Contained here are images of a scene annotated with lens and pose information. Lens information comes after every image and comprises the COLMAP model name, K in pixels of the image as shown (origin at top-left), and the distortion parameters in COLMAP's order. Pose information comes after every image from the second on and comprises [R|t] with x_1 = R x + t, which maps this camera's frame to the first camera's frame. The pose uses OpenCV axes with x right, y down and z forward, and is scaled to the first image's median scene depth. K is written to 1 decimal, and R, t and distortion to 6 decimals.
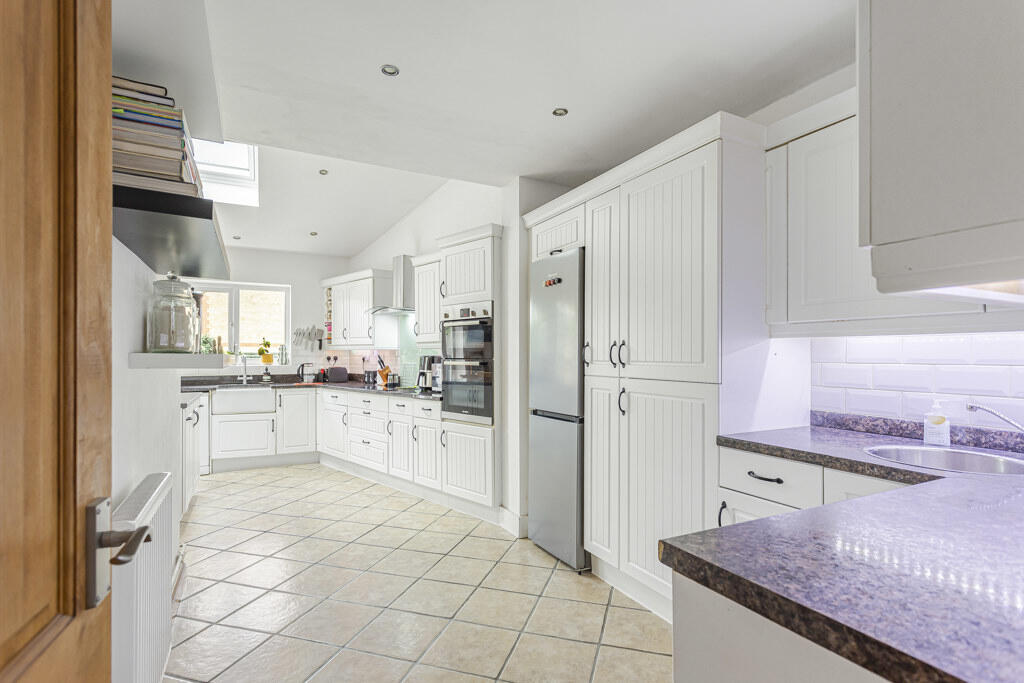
lens RADIAL K [[490.7, 0, 511.4], [0, 490.7, 353.9], [0, 0, 1]] dist [0.000848, 0.000292]
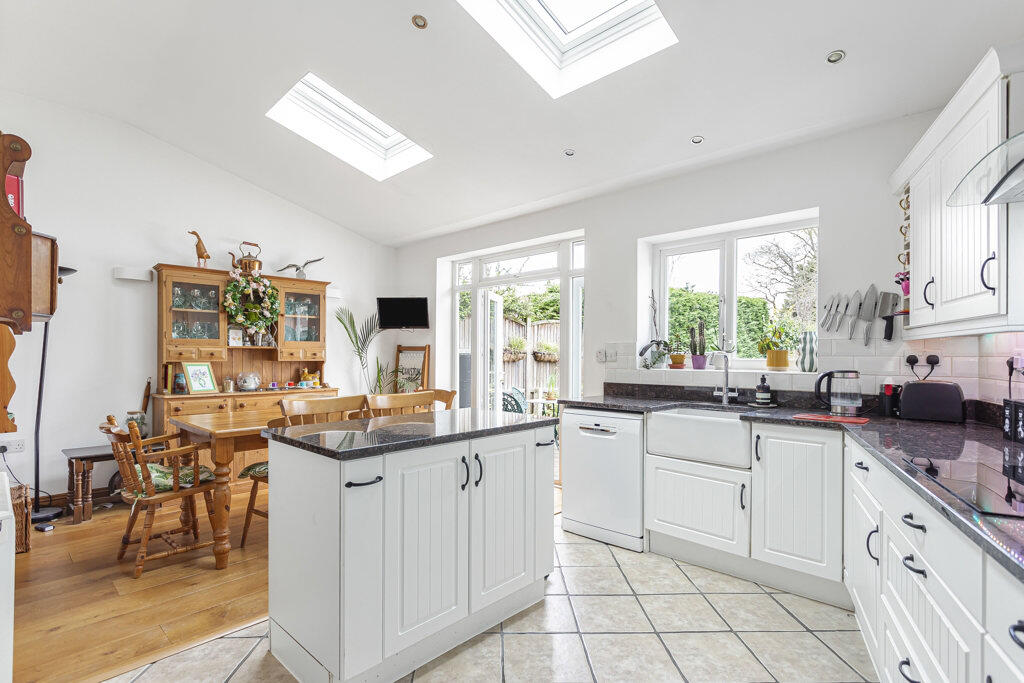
lens RADIAL K [[490.7, 0, 511.4], [0, 490.7, 353.9], [0, 0, 1]] dist [0.000848, 0.000292]
pose [[0.328573, 0.001983, -0.944477, -0.094635], [-0.002399, 0.999996, 0.001265, 0.004243], [0.944476, 0.001850, 0.328576, 0.575713]]
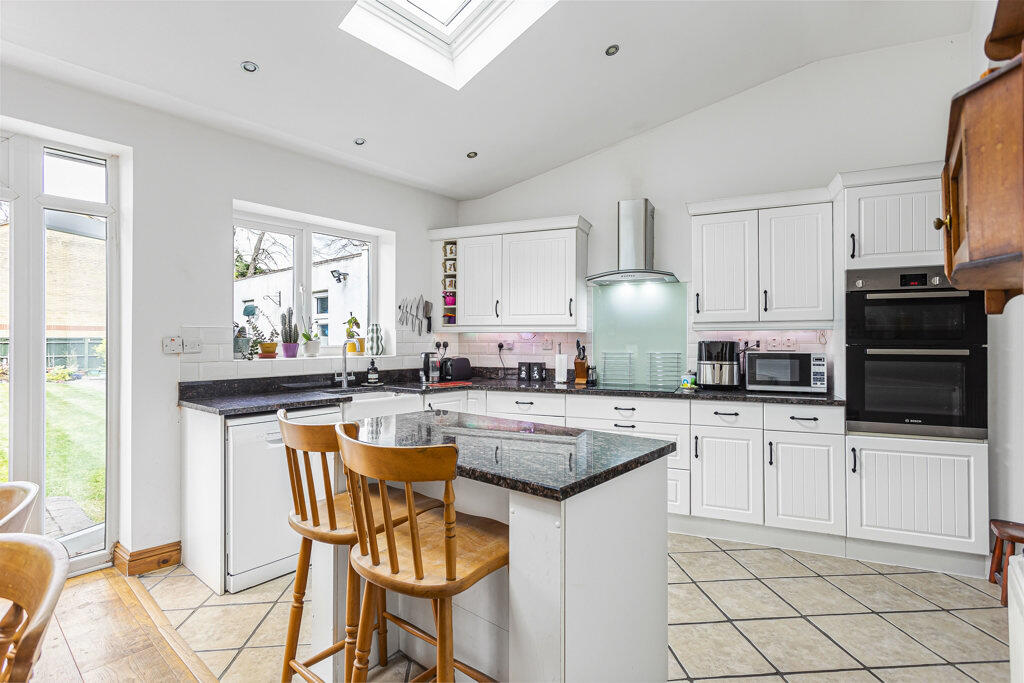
lens RADIAL K [[484.0, 0, 512.3], [0, 484.0, 338.1], [0, 0, 1]] dist [0.000841, 0.000238]
pose [[0.929856, 0.003096, 0.367910, -0.559573], [-0.002129, 0.999993, -0.003033, 0.001426], [-0.367917, 0.002036, 0.929856, 0.359467]]
